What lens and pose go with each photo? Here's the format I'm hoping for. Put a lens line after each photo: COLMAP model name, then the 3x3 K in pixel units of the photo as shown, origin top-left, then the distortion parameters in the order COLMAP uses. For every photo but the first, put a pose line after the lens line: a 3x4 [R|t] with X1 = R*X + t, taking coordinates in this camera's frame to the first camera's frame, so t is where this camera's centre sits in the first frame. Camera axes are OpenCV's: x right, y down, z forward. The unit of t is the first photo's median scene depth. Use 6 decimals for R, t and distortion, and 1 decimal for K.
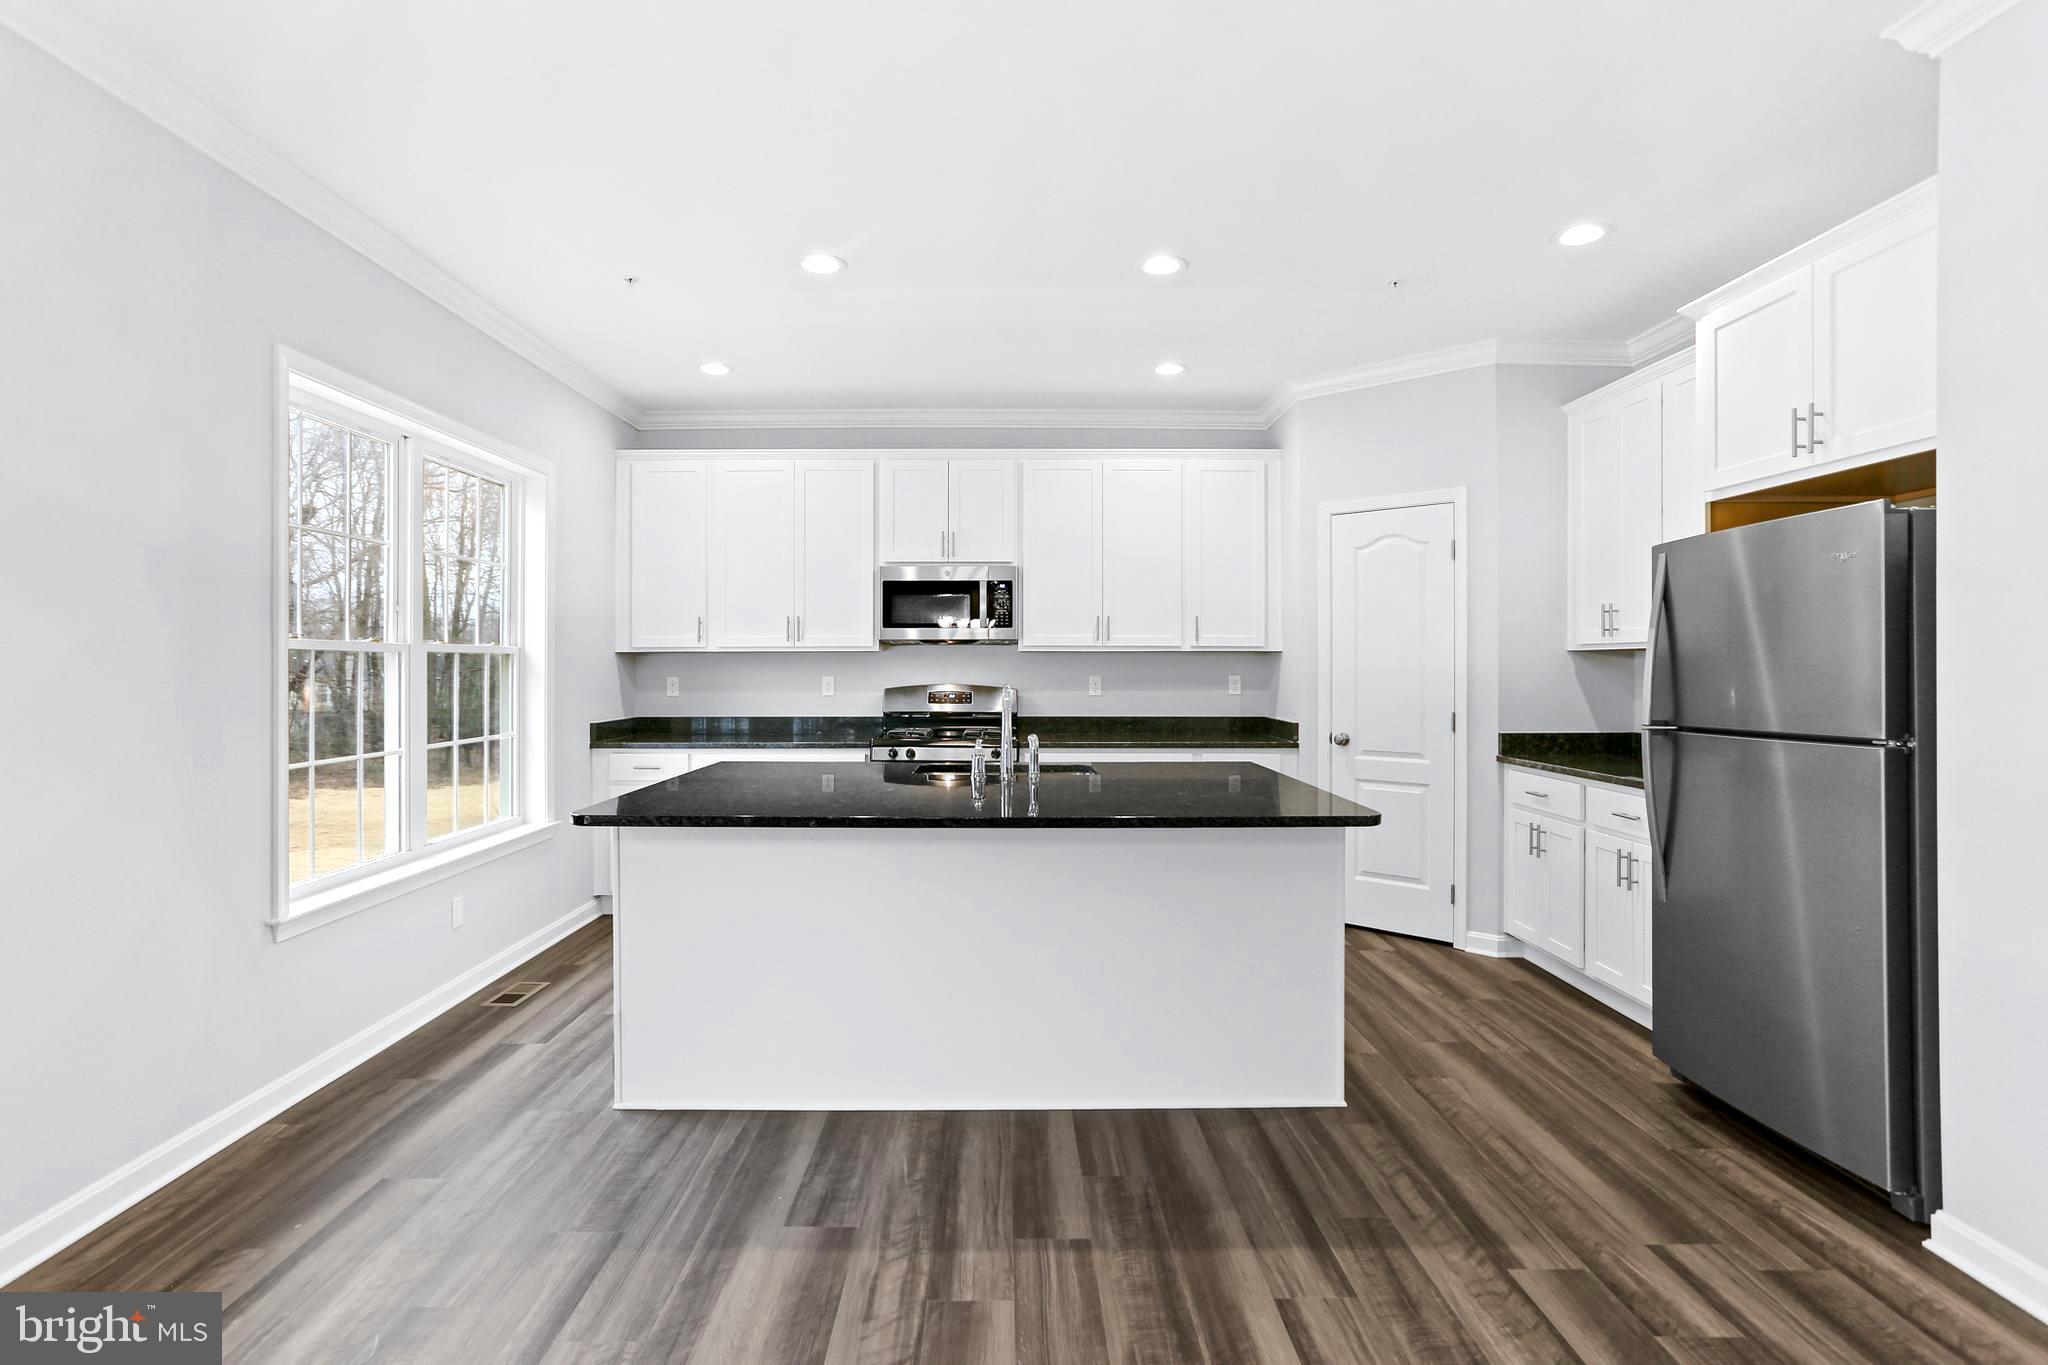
lens RADIAL K [[1004.1, 0, 1013.6], [0, 1004.1, 665.4], [0, 0, 1]] dist [-0.023878, 0.016368]
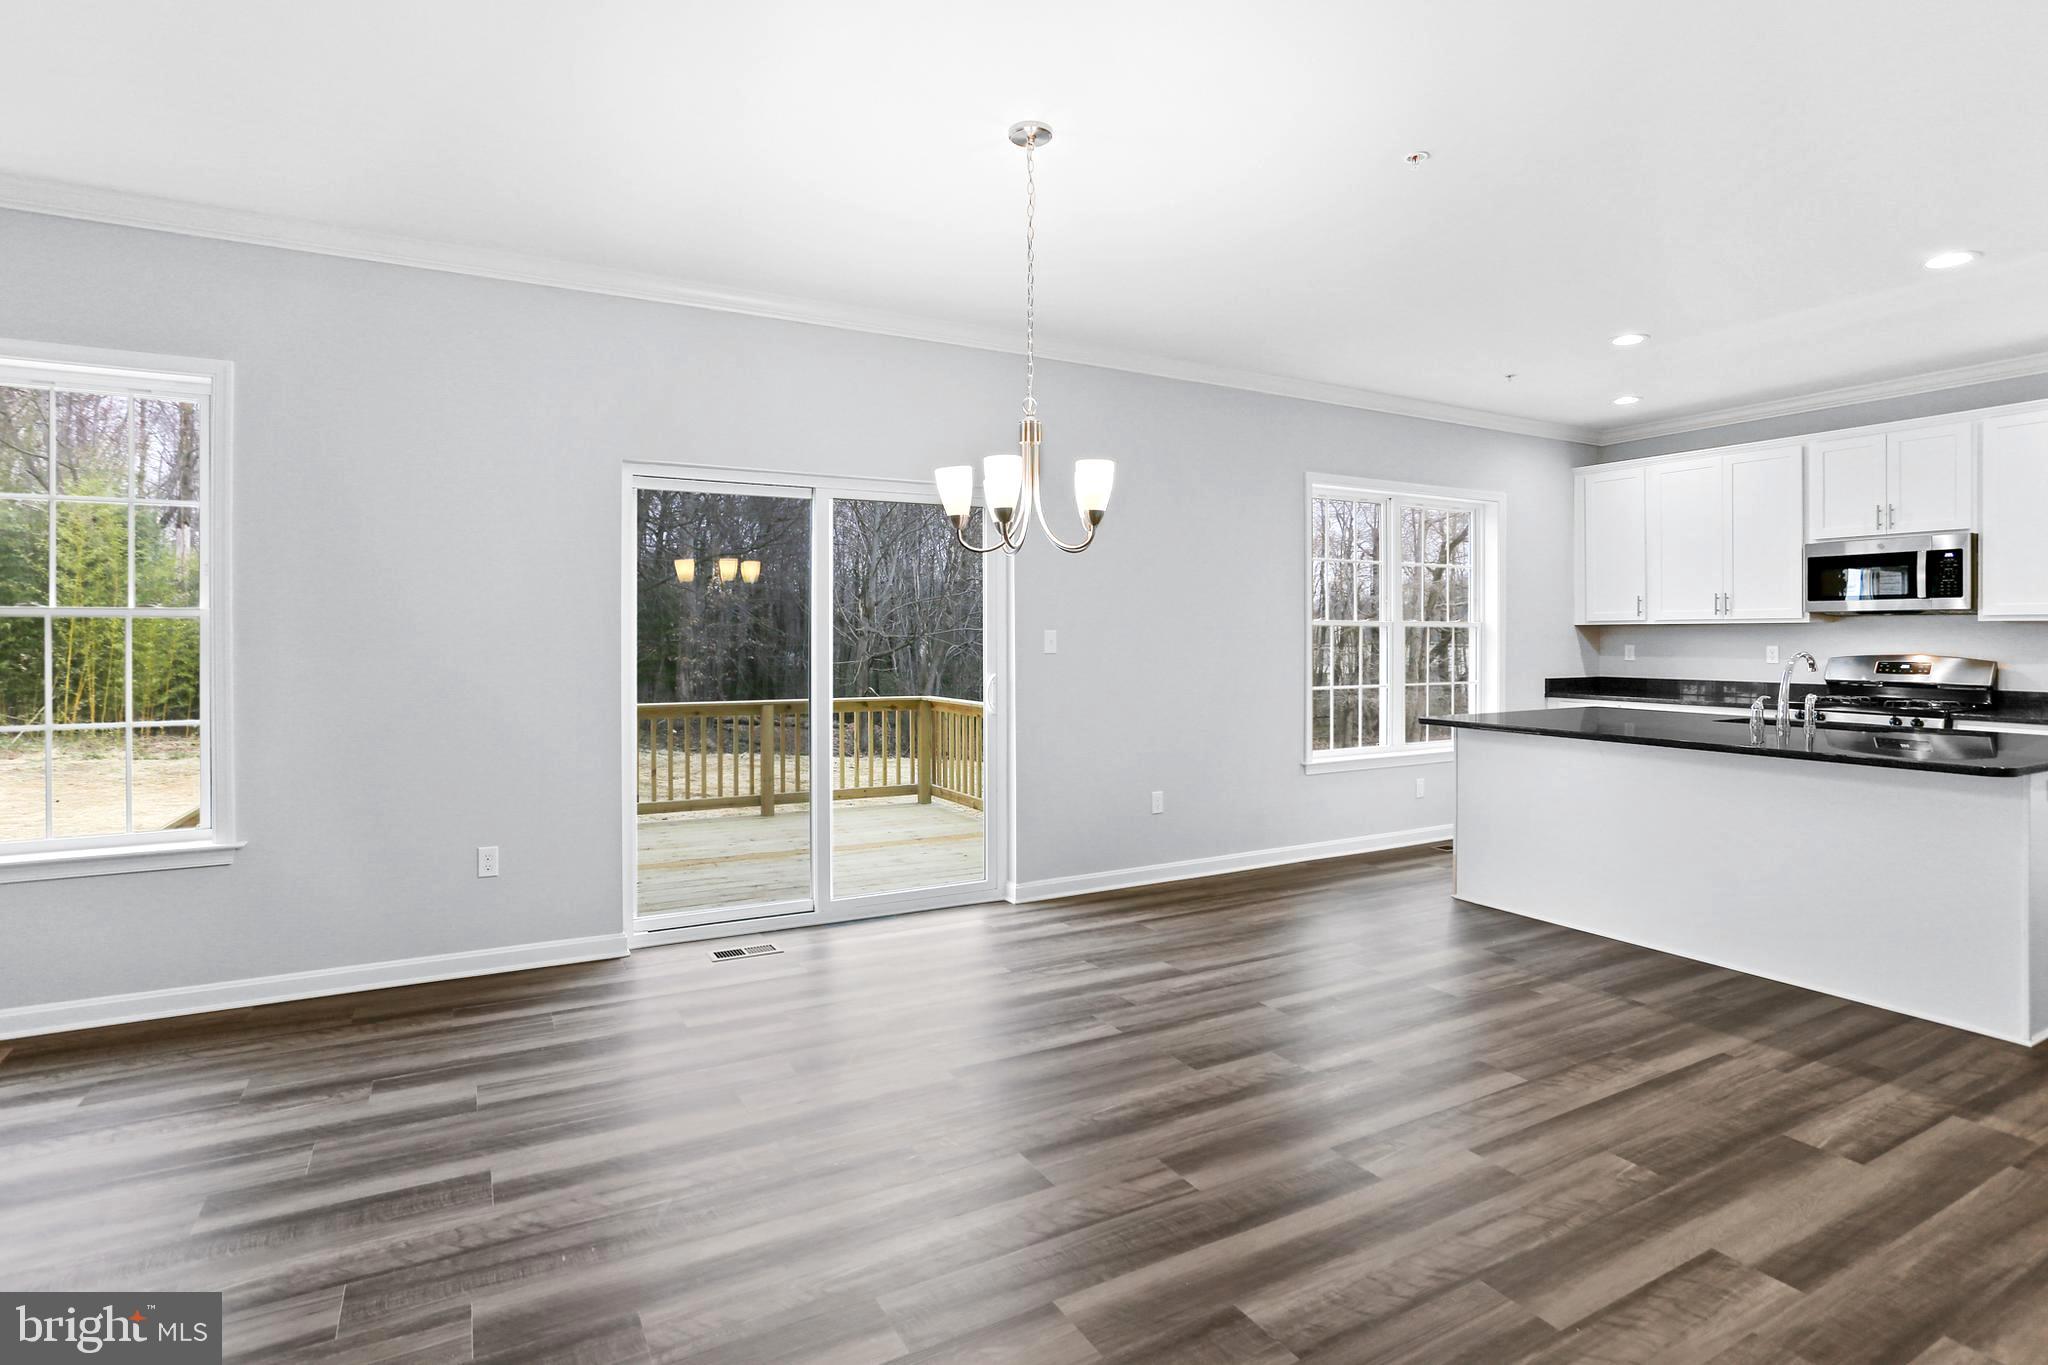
lens RADIAL K [[1033.0, 0, 1032.9], [0, 1033.0, 632.4], [0, 0, 1]] dist [-0.013392, 0.008898]
pose [[0.486756, -0.002013, -0.873536, 0.600876], [-0.003034, 0.999987, -0.003995, 0.004217], [0.873533, 0.004594, 0.486744, -0.363943]]
